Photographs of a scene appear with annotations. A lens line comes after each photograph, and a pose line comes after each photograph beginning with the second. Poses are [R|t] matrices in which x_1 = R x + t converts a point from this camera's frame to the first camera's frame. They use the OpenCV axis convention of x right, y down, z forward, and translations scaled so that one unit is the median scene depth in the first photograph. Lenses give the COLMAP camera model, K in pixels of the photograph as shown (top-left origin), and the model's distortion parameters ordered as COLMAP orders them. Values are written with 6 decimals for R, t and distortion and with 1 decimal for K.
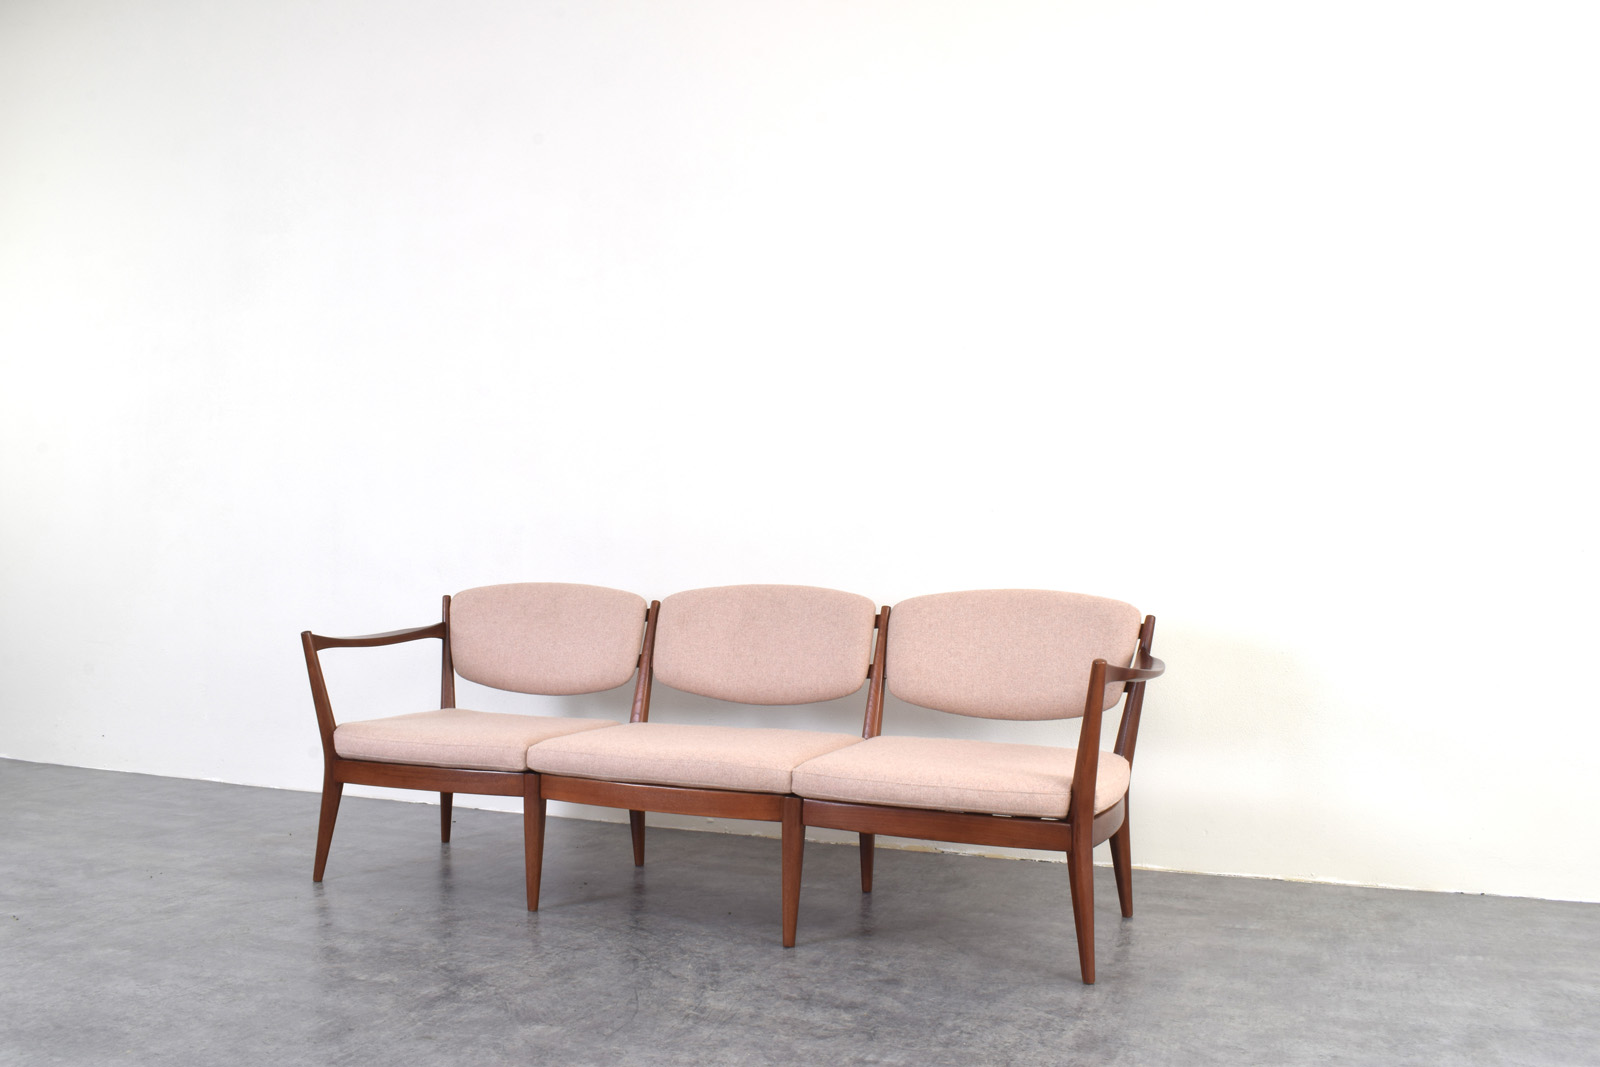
lens RADIAL K [[1339.8, 0, 800.0], [0, 1339.8, 533.5], [0, 0, 1]] dist [-0.093691, 0.014745]
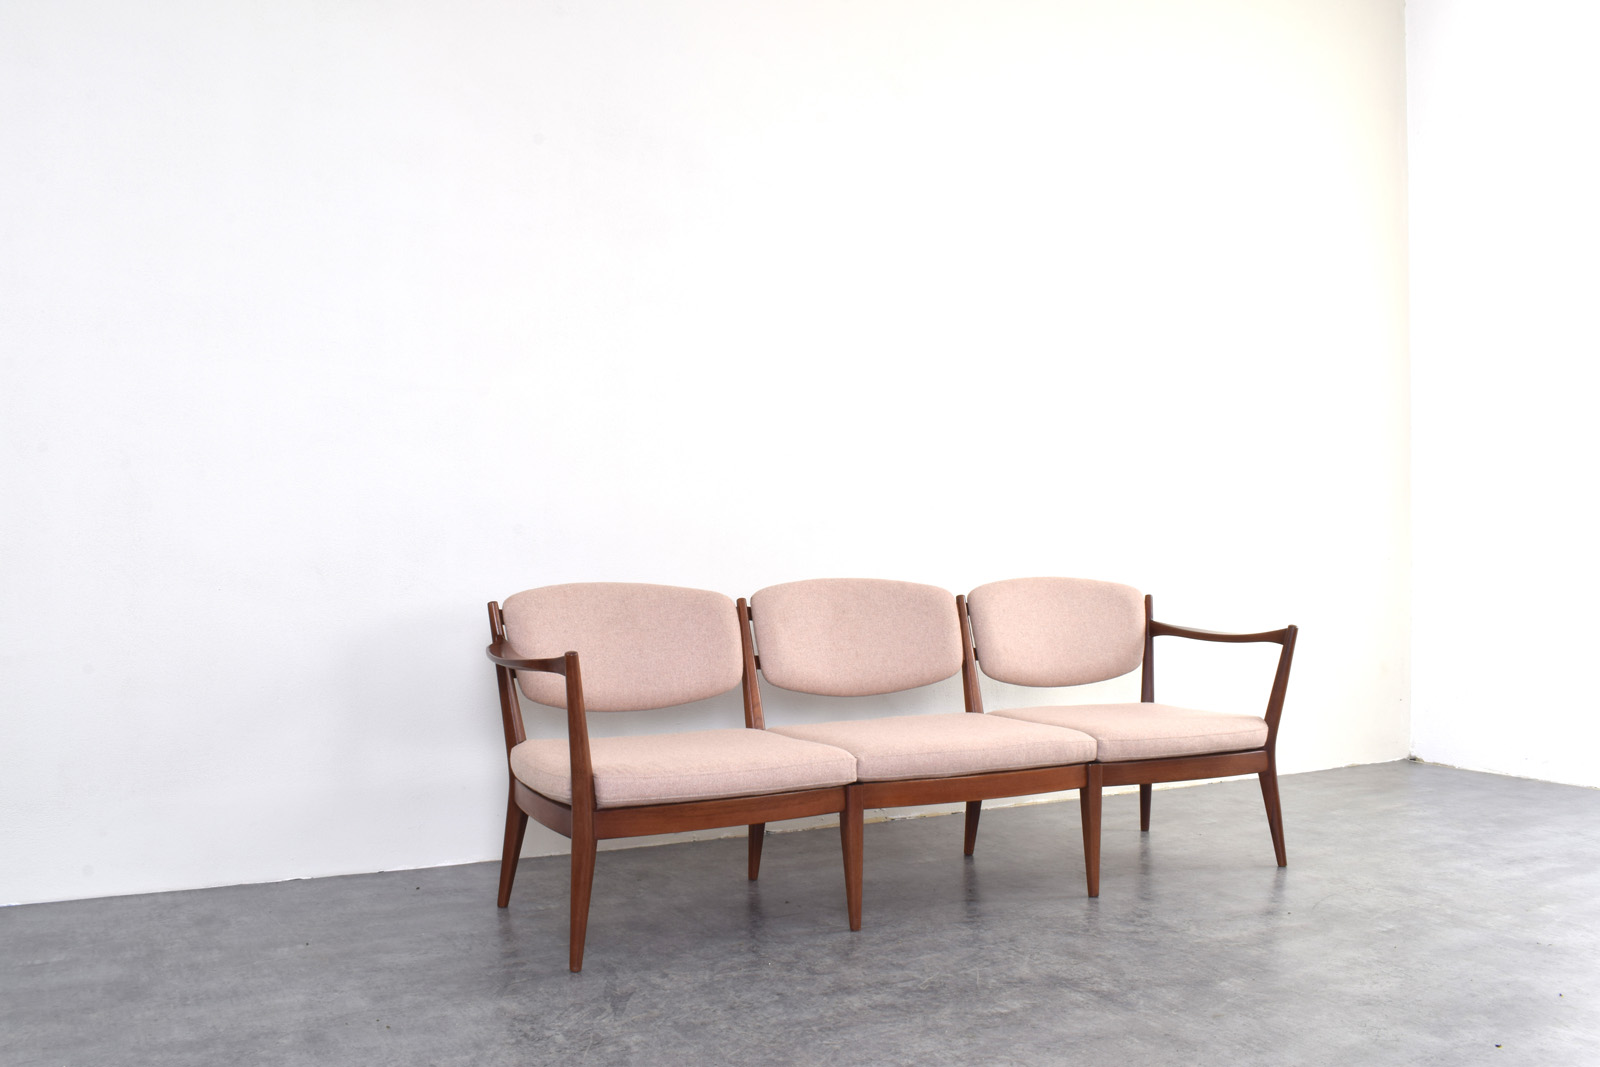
lens RADIAL K [[1485.1, 0, 837.7], [0, 1485.1, 495.9], [0, 0, 1]] dist [-0.085776, 0.008531]
pose [[0.621543, 0.016719, 0.783202, -0.918494], [-0.015646, 0.999838, -0.008927, -0.013857], [-0.783224, -0.006706, 0.621704, 0.309433]]
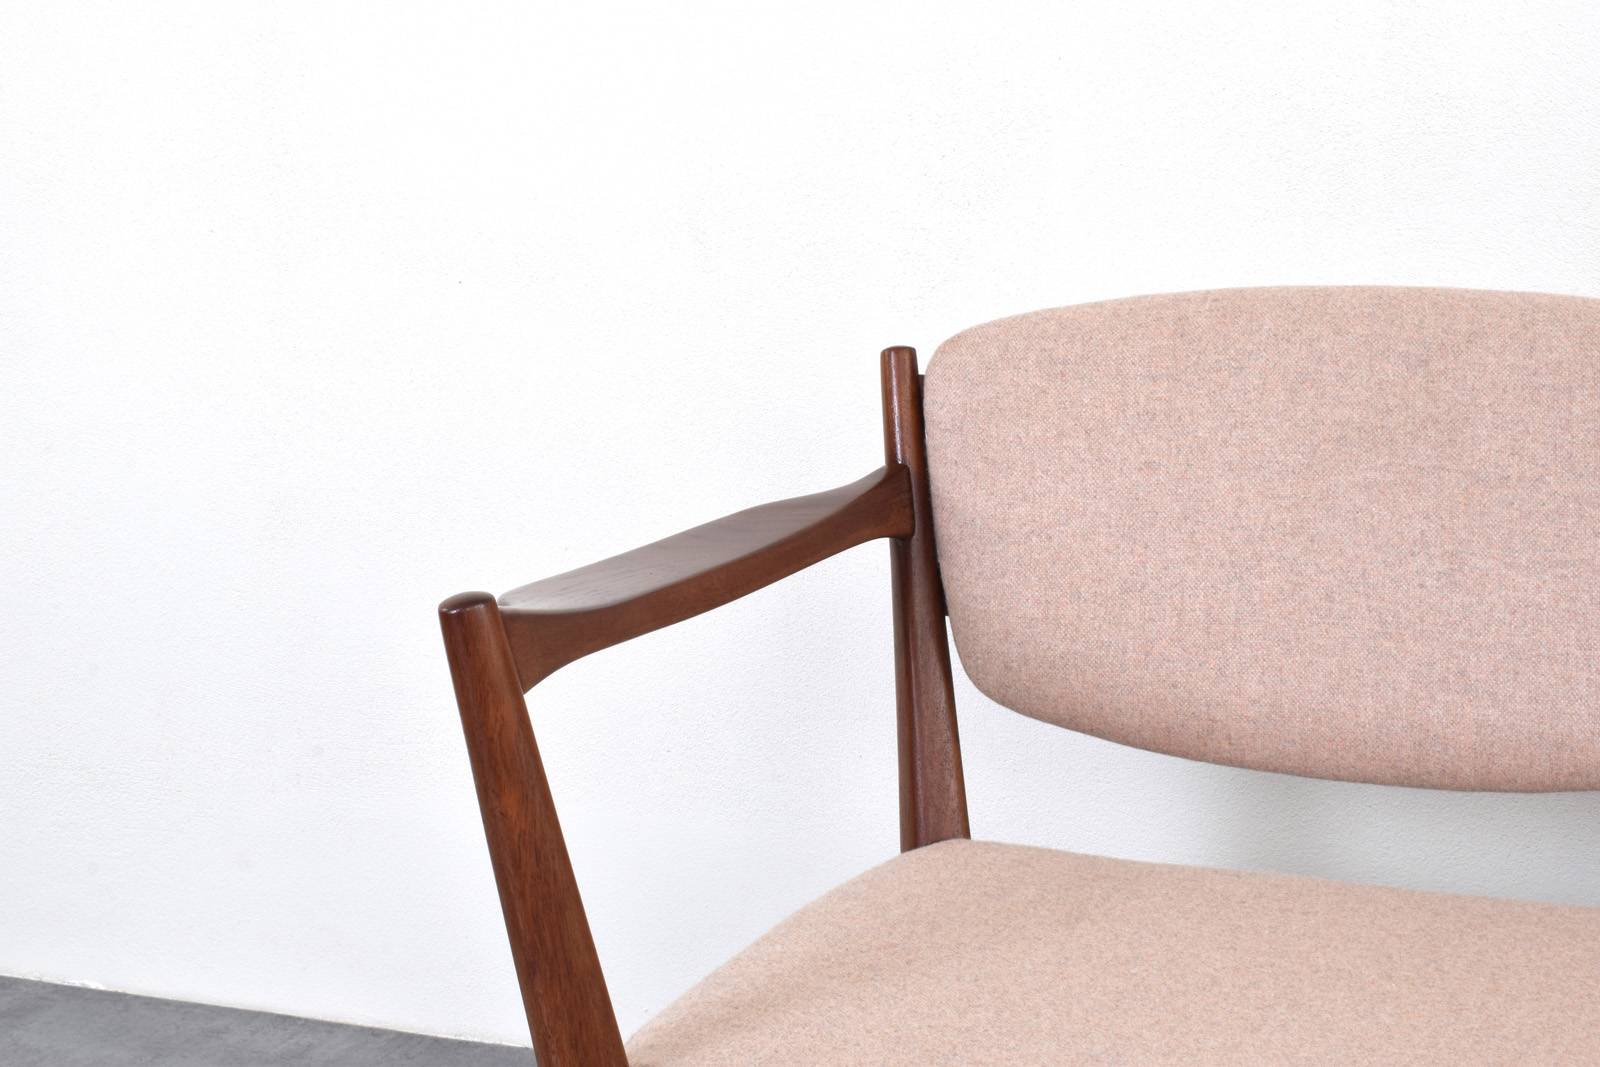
lens RADIAL K [[2422.4, 0, 800.0], [0, 2422.4, 533.5], [0, 0, 1]] dist [-0.025941, -0.013573]
pose [[0.999847, -0.014104, -0.010337, -0.306100], [0.015602, 0.986480, 0.163140, 0.010333], [0.007896, -0.163276, 0.986549, 0.633334]]
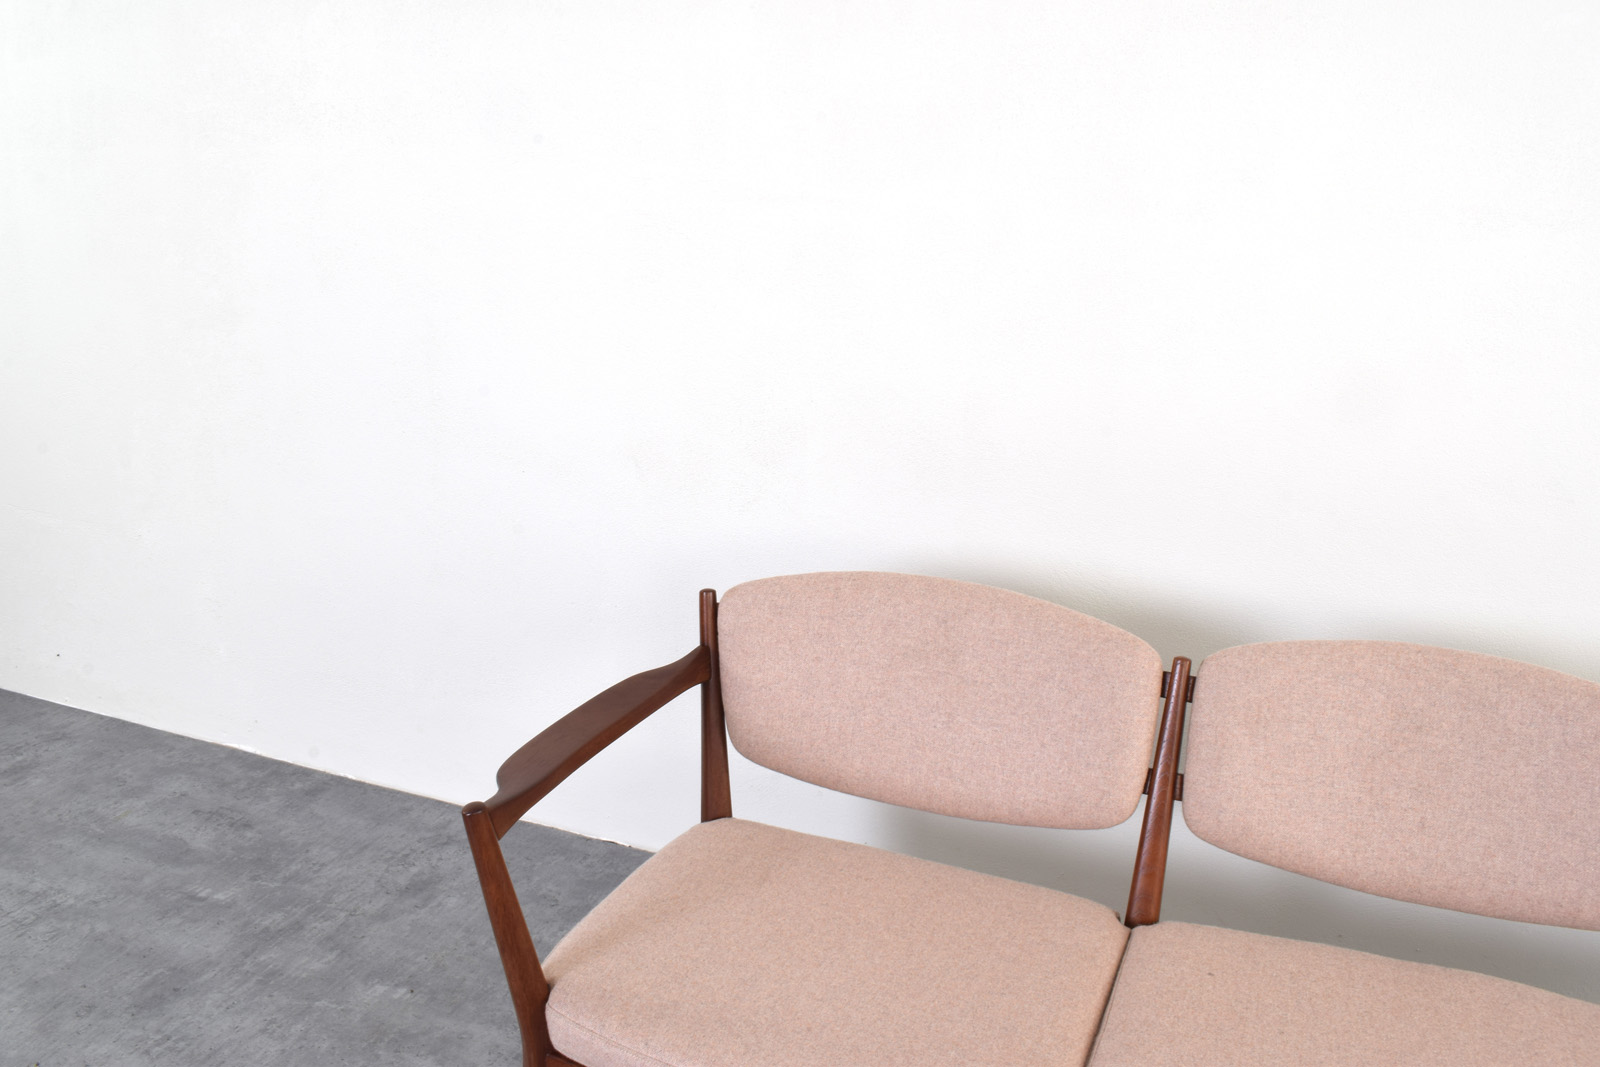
lens RADIAL K [[1339.8, 0, 800.0], [0, 1339.8, 533.5], [0, 0, 1]] dist [-0.093691, 0.014745]
pose [[0.999593, 0.027085, 0.008951, -0.259350], [-0.028517, 0.956298, 0.290999, -0.130920], [-0.000679, -0.291136, 0.956682, 0.580648]]
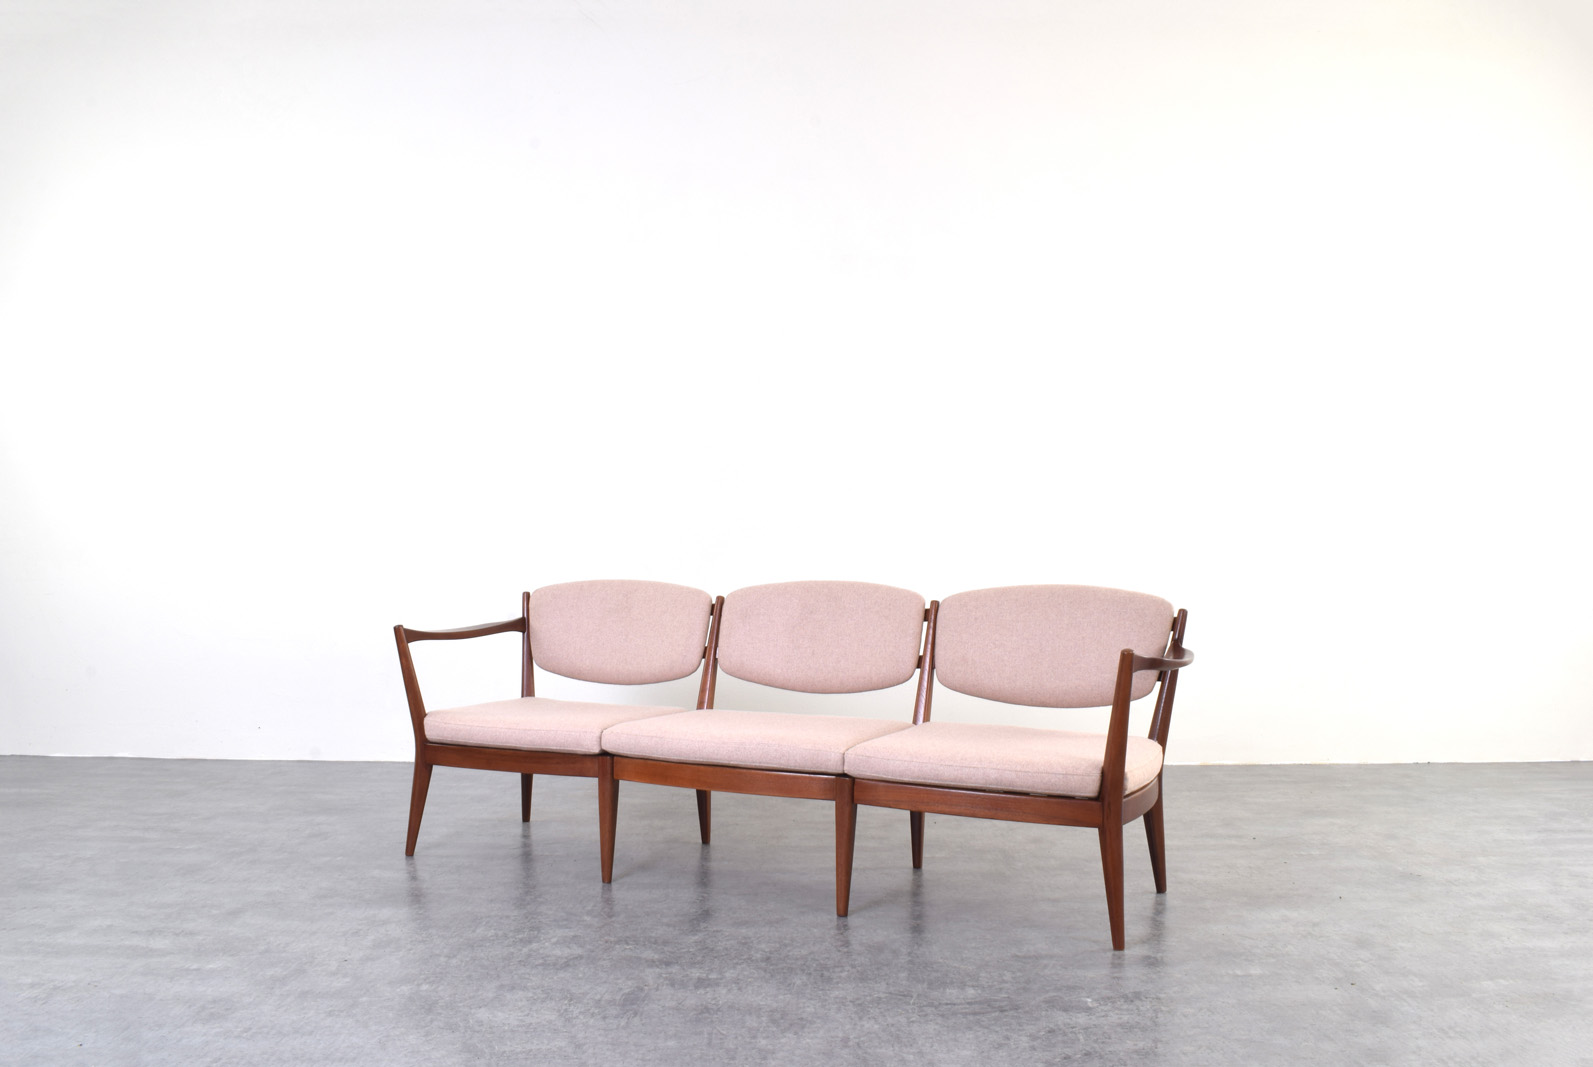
lens RADIAL K [[1333.9, 0, 796.5], [0, 1333.9, 533.5], [0, 0, 1]] dist [-0.093691, 0.014745]
pose [[0.998495, -0.005084, -0.054600, 0.011979], [0.005354, 0.999974, 0.004806, -0.004819], [0.054574, -0.005091, 0.998497, -0.063015]]
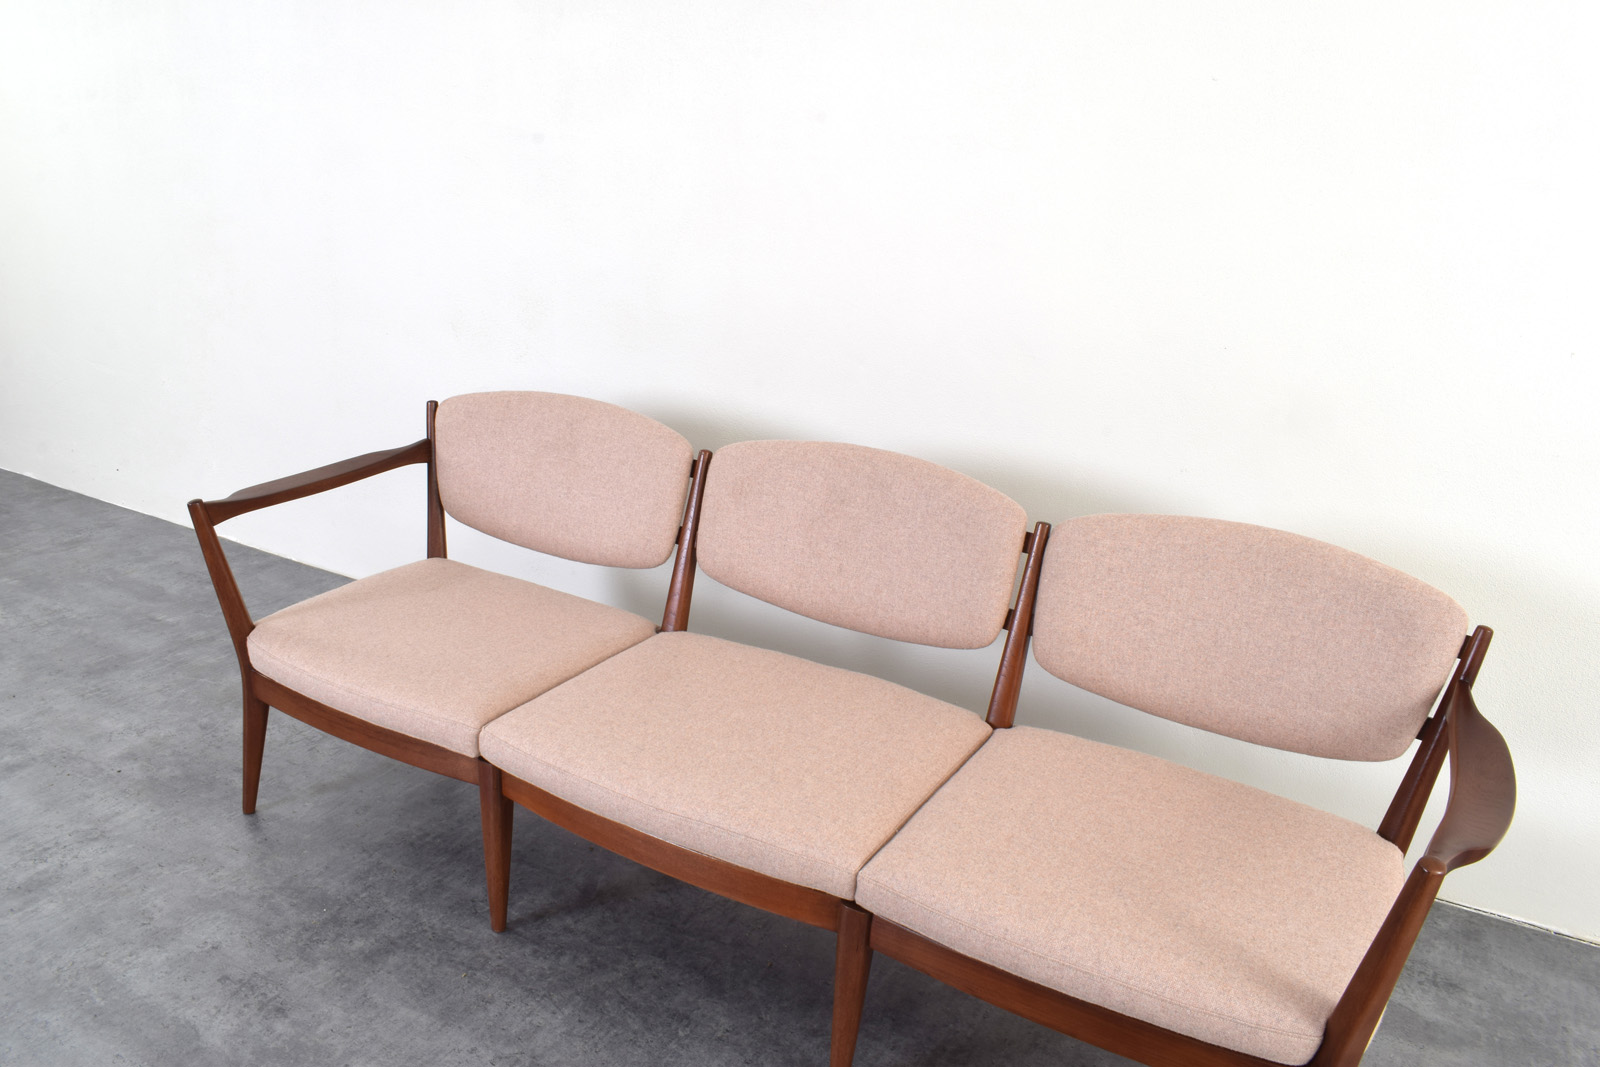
lens RADIAL K [[1225.7, 0, 800.0], [0, 1225.7, 533.5], [0, 0, 1]] dist [-0.091091, 0.000304]
pose [[0.990221, 0.080297, -0.114083, 0.015624], [-0.037042, 0.939729, 0.339908, -0.129255], [0.134501, -0.332358, 0.933513, 0.422116]]
